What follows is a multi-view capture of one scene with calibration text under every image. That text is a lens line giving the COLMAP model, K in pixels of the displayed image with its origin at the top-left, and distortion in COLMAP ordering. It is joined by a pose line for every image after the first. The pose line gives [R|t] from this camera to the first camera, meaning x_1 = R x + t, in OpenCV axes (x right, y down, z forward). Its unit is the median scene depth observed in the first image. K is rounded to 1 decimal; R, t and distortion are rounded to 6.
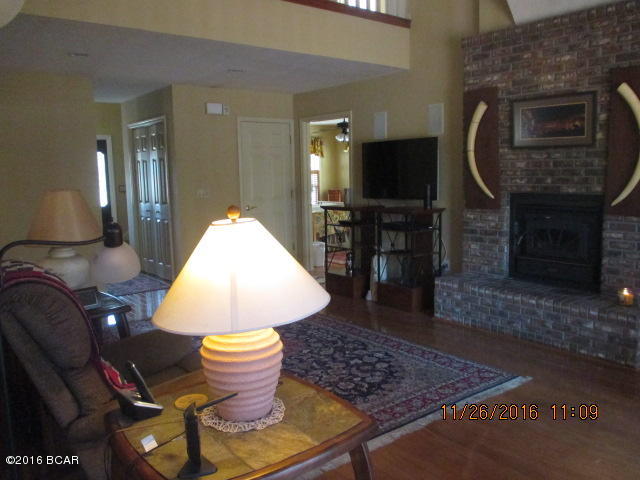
lens RADIAL K [[541.4, 0, 319.6], [0, 541.4, 224.5], [0, 0, 1]] dist [-0.027367, 0.012826]
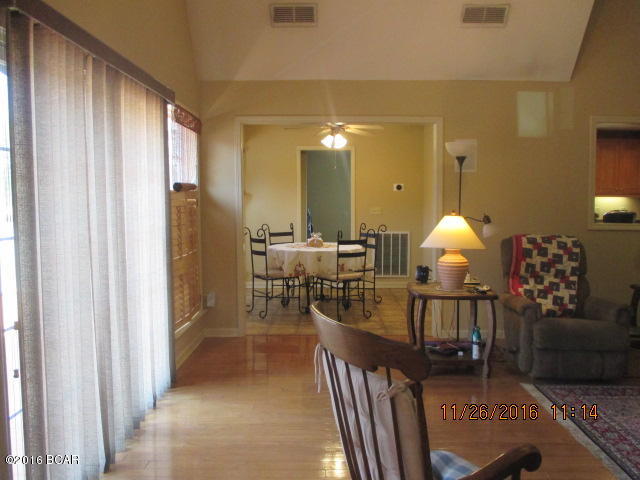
lens RADIAL K [[541.4, 0, 319.6], [0, 541.4, 224.5], [0, 0, 1]] dist [-0.027367, 0.012826]
pose [[-0.630995, 0.067014, -0.772887, 0.897033], [-0.070412, 0.987203, 0.143082, -0.109311], [0.772585, 0.144705, -0.618202, 0.829058]]
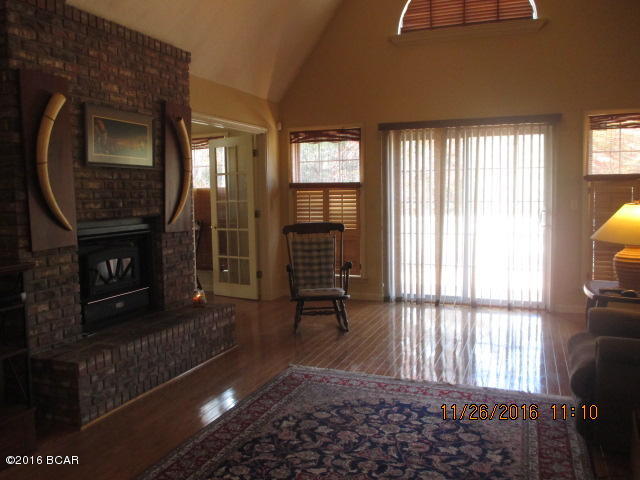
lens RADIAL K [[541.4, 0, 319.6], [0, 541.4, 224.5], [0, 0, 1]] dist [-0.027367, 0.012826]
pose [[-0.501134, -0.022140, 0.865086, -0.551386], [0.114314, 0.989218, 0.091537, -0.099704], [-0.857786, 0.144764, -0.493200, 1.257620]]
